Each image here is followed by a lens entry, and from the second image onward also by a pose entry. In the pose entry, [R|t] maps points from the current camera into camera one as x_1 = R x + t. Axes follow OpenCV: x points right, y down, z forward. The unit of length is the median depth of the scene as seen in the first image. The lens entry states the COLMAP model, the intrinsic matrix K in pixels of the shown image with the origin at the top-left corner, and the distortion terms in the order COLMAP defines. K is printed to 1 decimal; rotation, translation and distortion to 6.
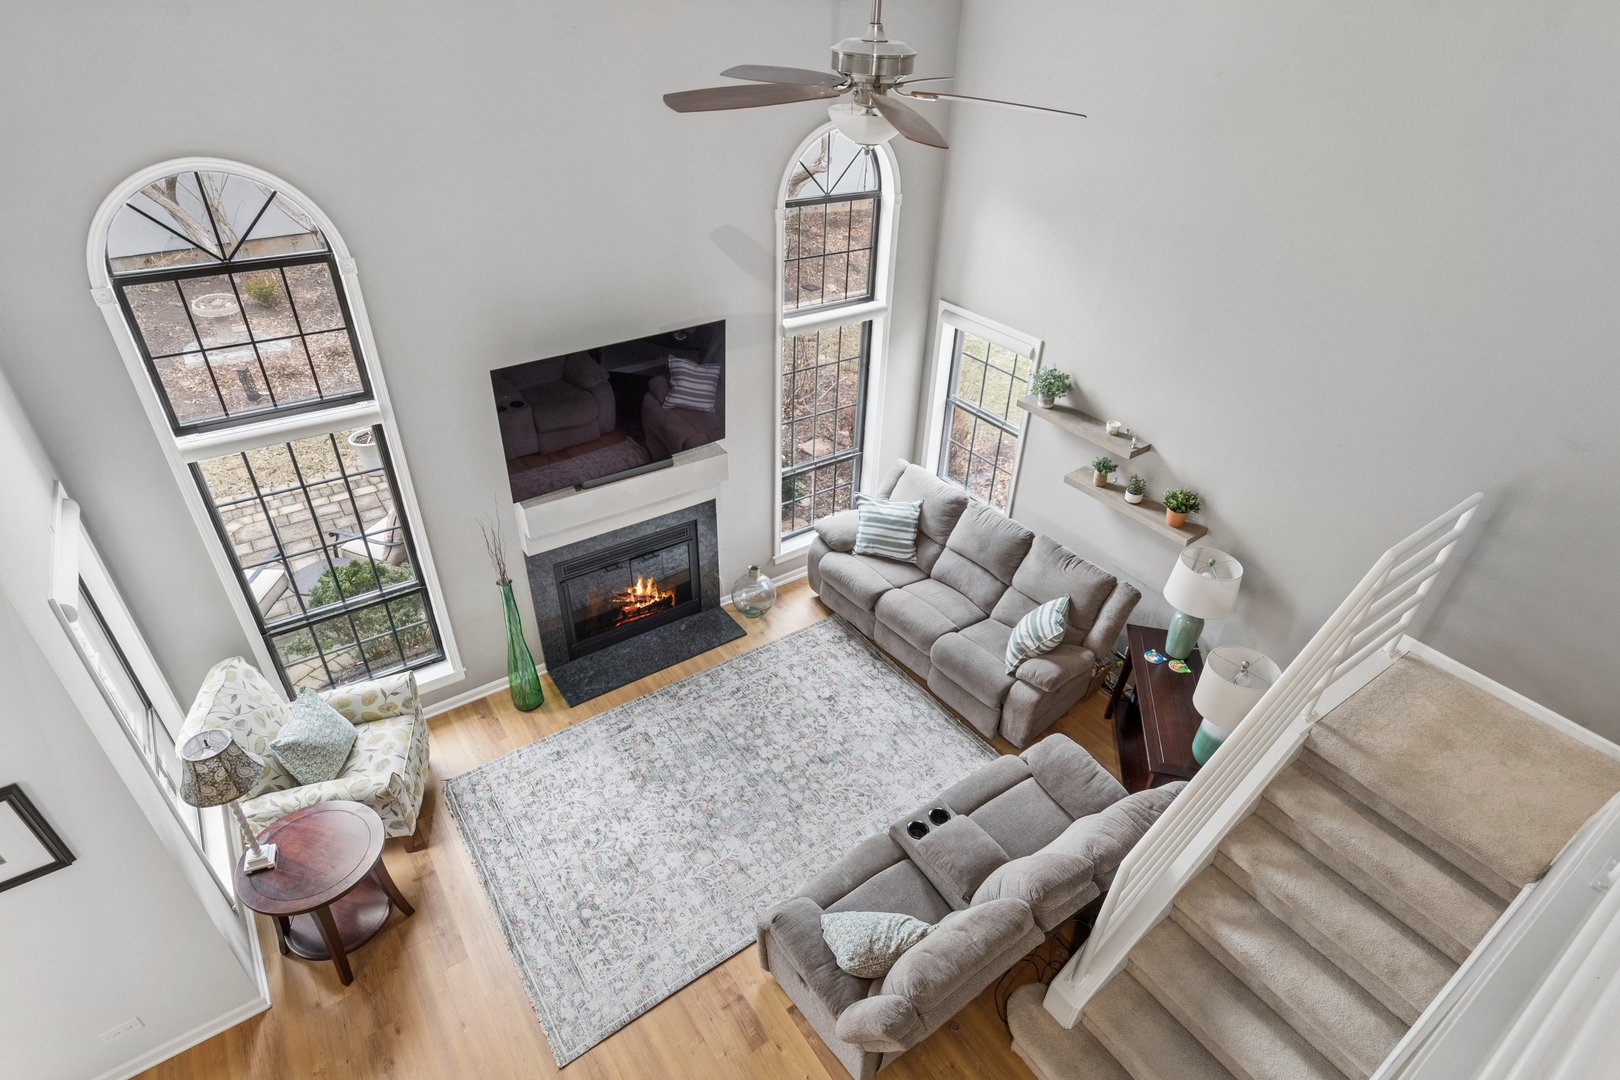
lens RADIAL K [[849.5, 0, 813.6], [0, 849.5, 534.5], [0, 0, 1]] dist [0.002736, -0.002648]
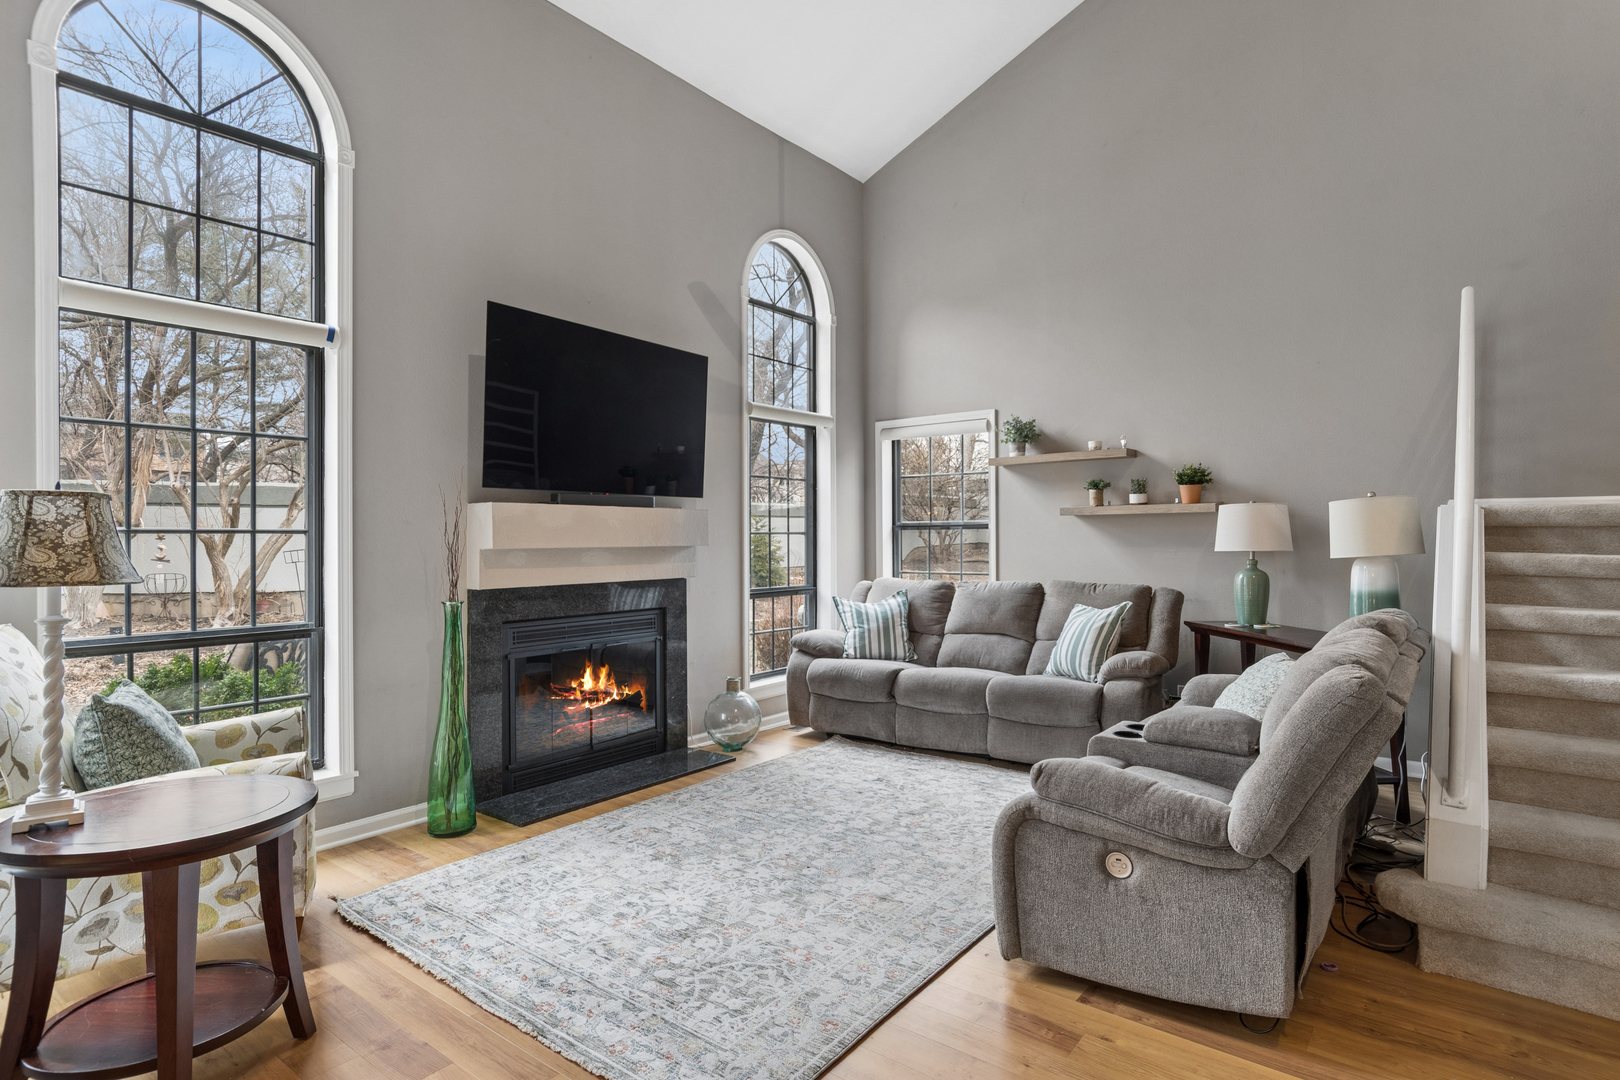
lens RADIAL K [[849.5, 0, 807.2], [0, 849.5, 534.7], [0, 0, 1]] dist [0.002736, -0.002648]
pose [[0.956626, -0.030388, 0.289730, -0.267271], [0.186669, 0.827483, -0.529552, 0.421208], [-0.223655, 0.560667, 0.797265, 0.305771]]
